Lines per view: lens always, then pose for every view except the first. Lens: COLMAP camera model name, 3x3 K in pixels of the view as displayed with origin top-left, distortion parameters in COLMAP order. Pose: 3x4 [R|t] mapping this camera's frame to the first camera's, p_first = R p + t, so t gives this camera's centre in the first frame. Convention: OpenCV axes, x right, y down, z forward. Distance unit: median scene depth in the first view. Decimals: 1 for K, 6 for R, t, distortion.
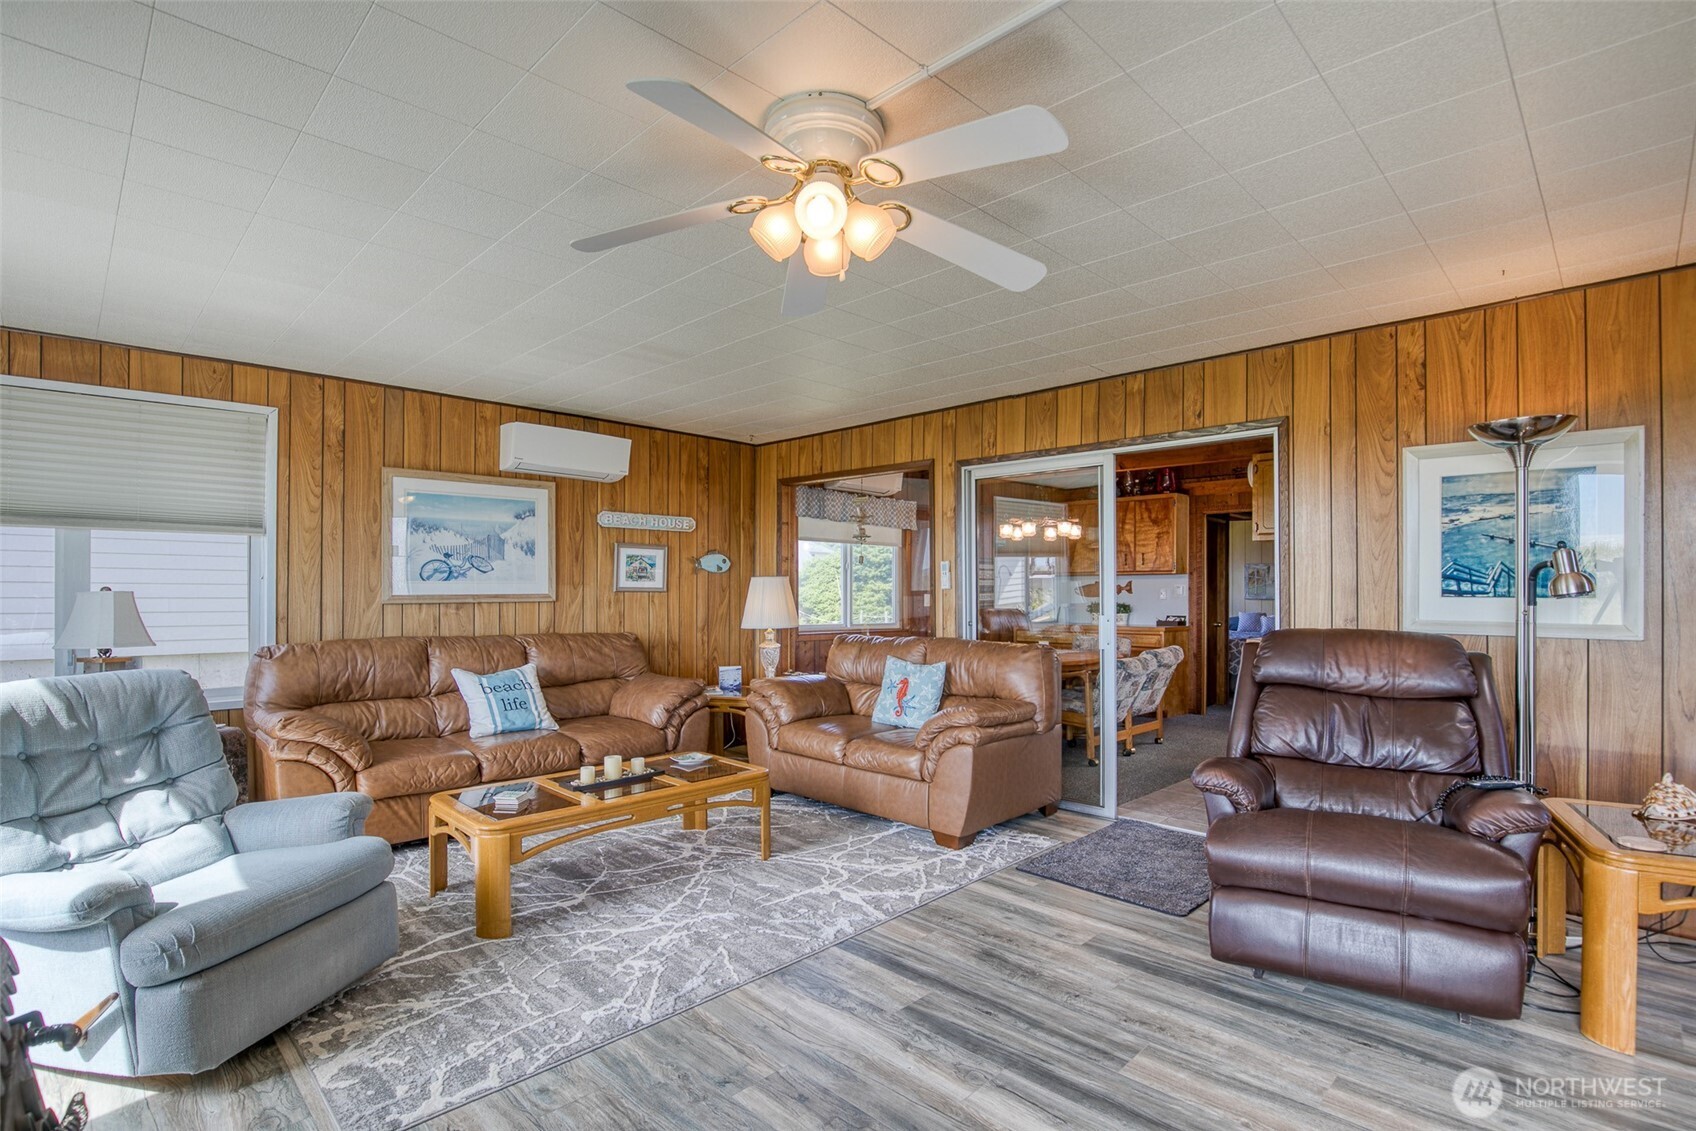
lens RADIAL K [[824.9, 0, 841.3], [0, 824.9, 585.9], [0, 0, 1]] dist [-0.037226, 0.000148]
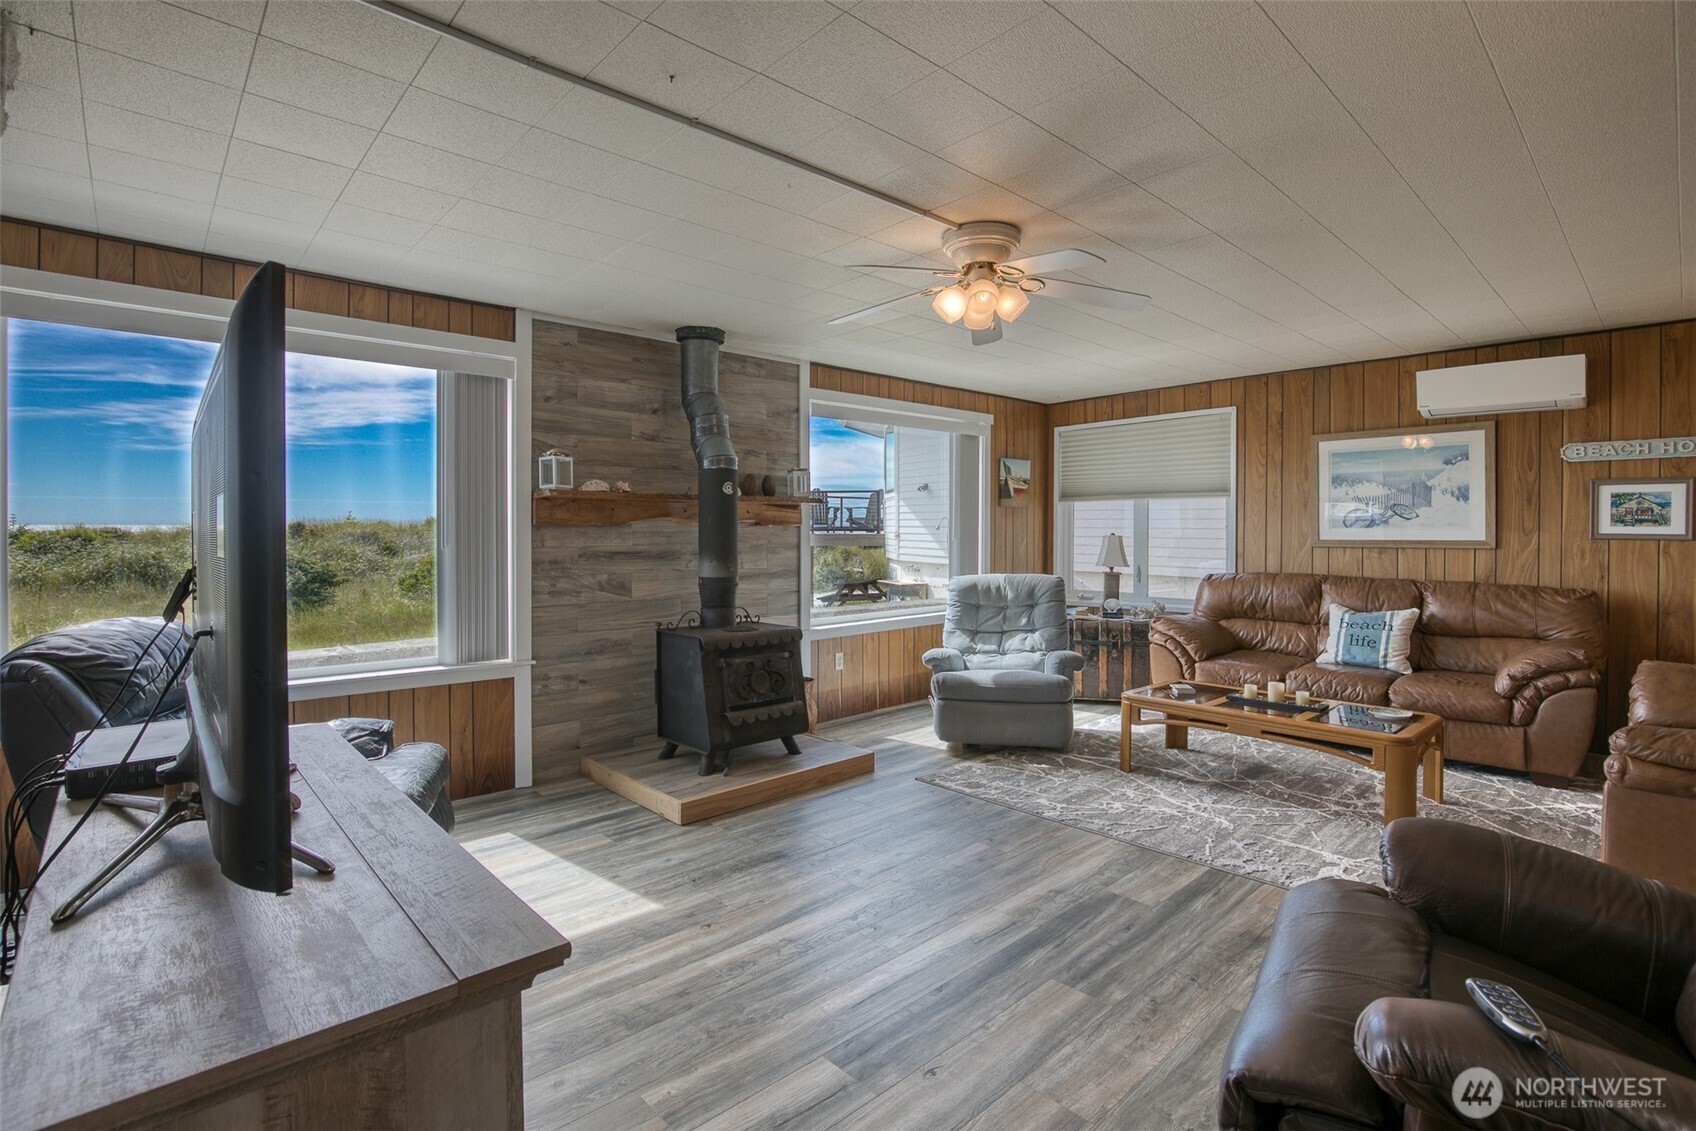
lens RADIAL K [[766.6, 0, 833.0], [0, 766.6, 532.5], [0, 0, 1]] dist [-0.027409, 0.000786]
pose [[-0.053988, 0.001913, -0.998540, 0.654025], [0.001883, 0.999997, 0.001814, -0.003131], [0.998540, -0.001783, -0.053991, 0.359854]]
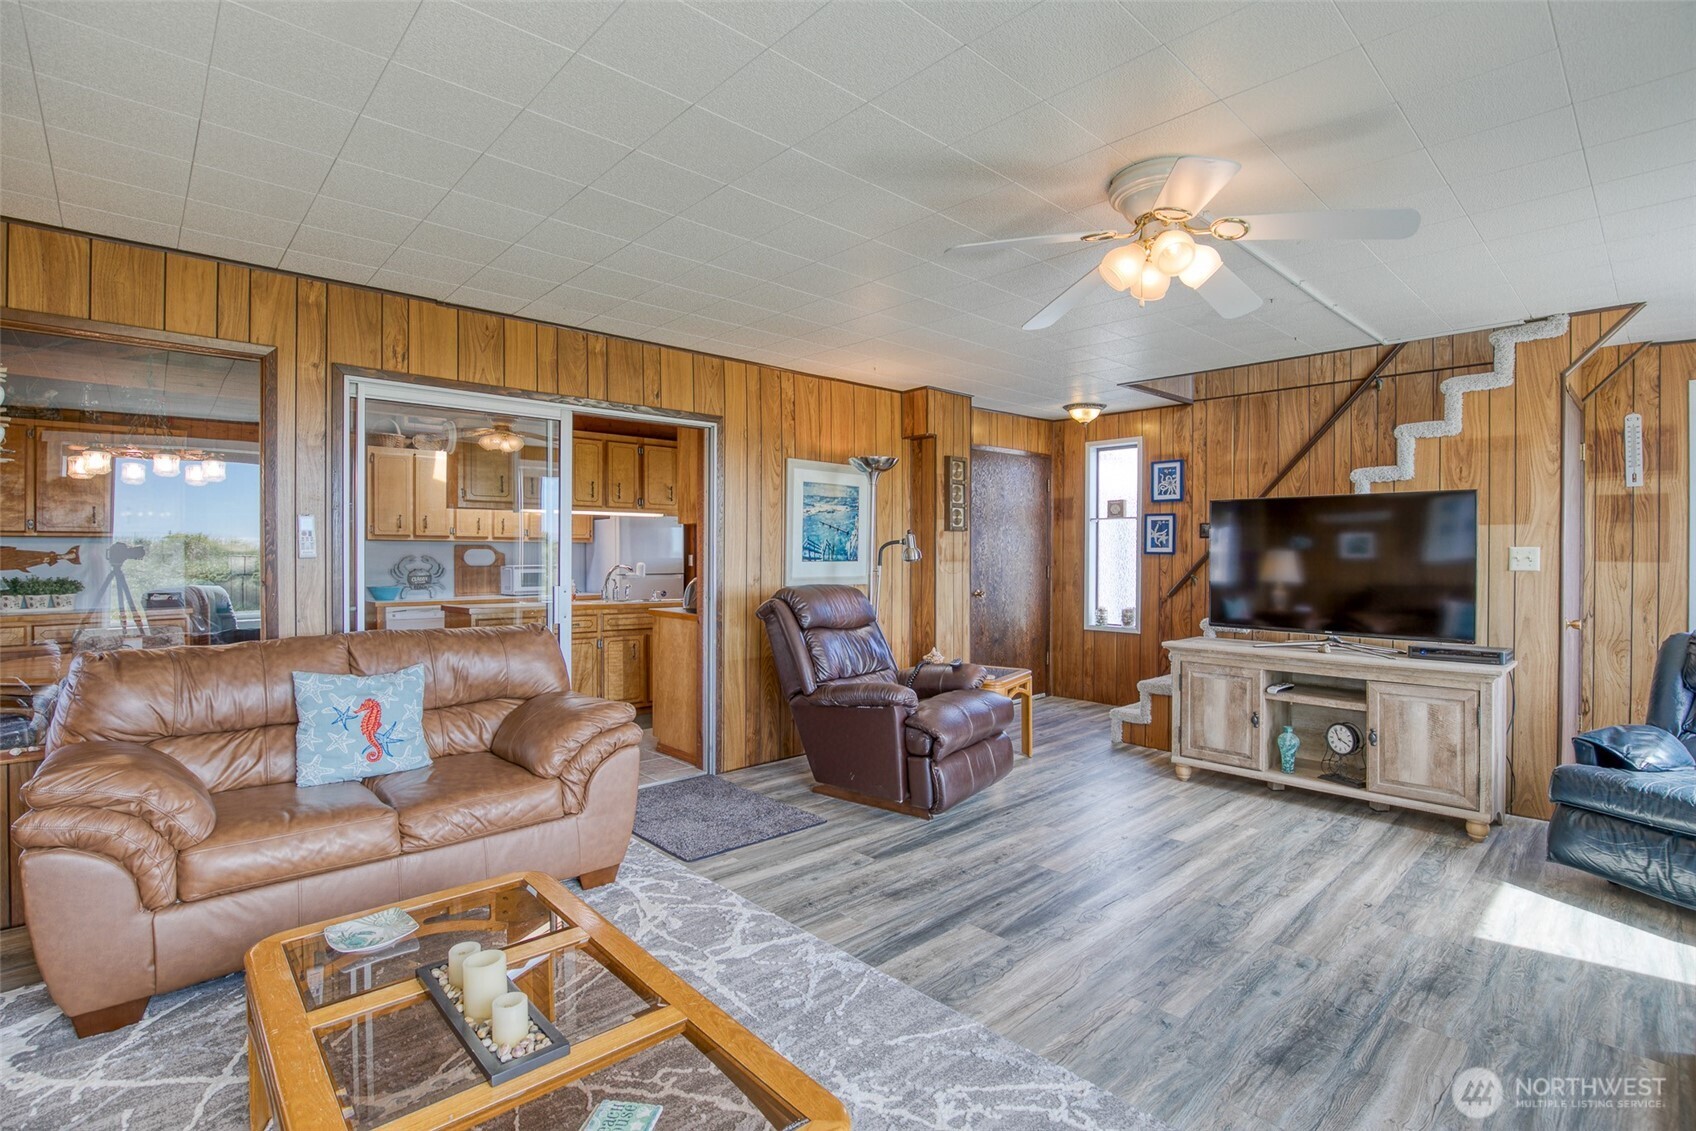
lens RADIAL K [[805.4, 0, 847.6], [0, 805.4, 559.6], [0, 0, 1]] dist [-0.041295, 0.000015]
pose [[0.014224, -0.006719, 0.999876, -0.550459], [-0.001567, 0.999976, 0.006741, -0.000198], [-0.999898, -0.001662, 0.014213, 0.656268]]
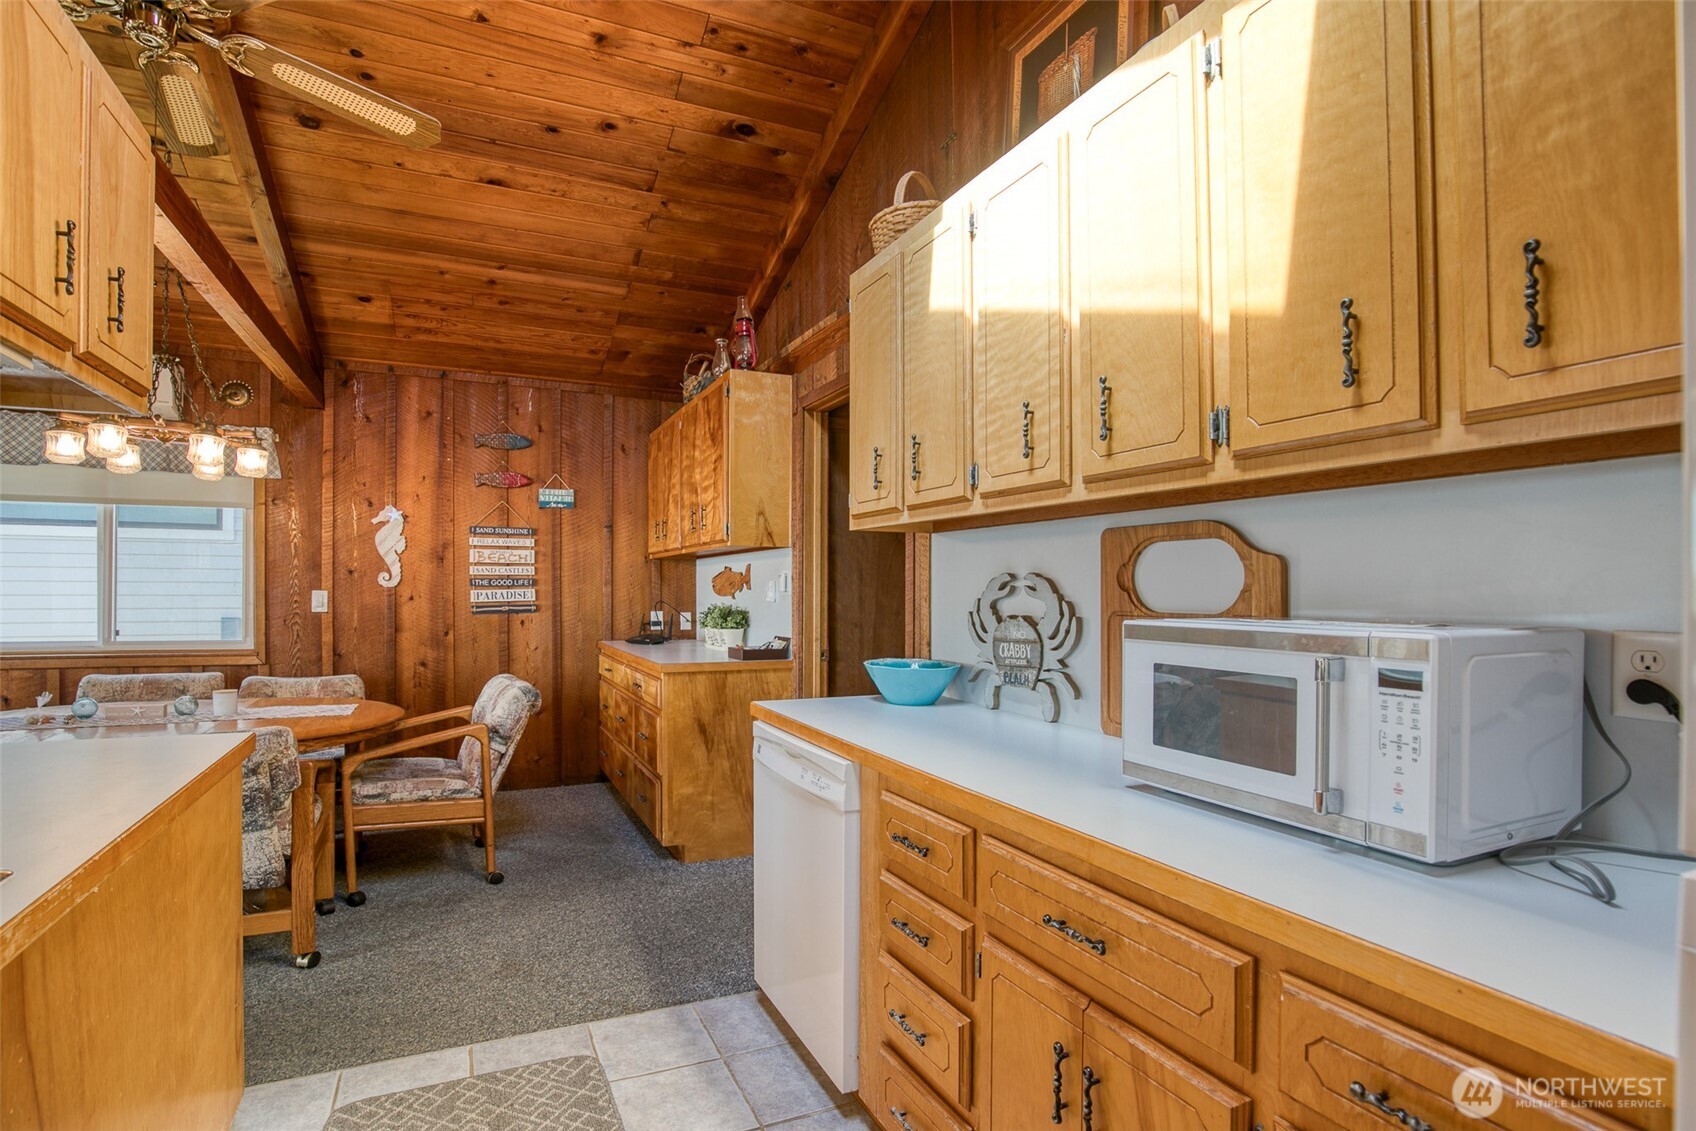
lens RADIAL K [[824.0, 0, 857.2], [0, 824.0, 588.2], [0, 0, 1]] dist [-0.002236, -0.000429]
pose [[0.949511, -0.002294, -0.313726, 1.091518], [0.004958, 0.999958, 0.007691, 0.009299], [0.313695, -0.008858, 0.949482, 1.038619]]
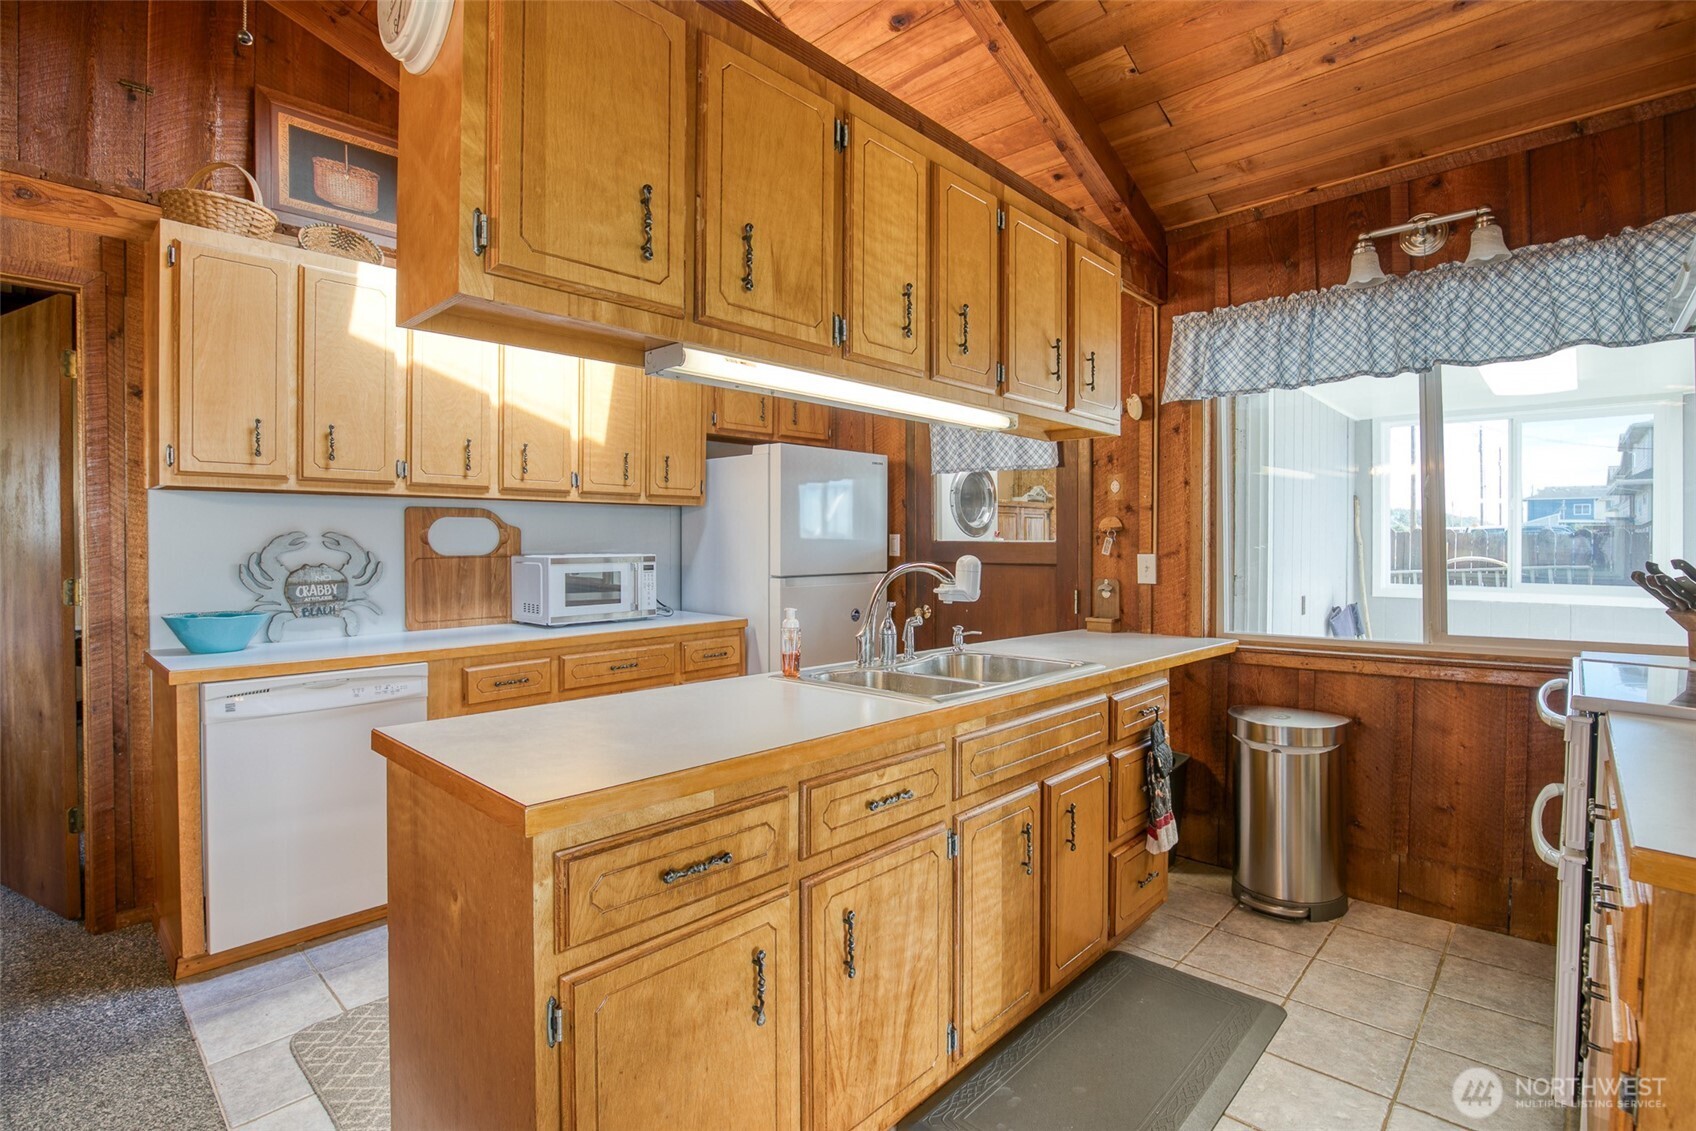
lens RADIAL K [[799.1, 0, 809.3], [0, 799.1, 542.2], [0, 0, 1]] dist [-0.041411, 0.009210]
pose [[-0.007184, -0.011730, 0.999905, 0.397192], [-0.009217, 0.999890, 0.011664, 0.001499], [-0.999932, -0.009132, -0.007291, 1.146255]]
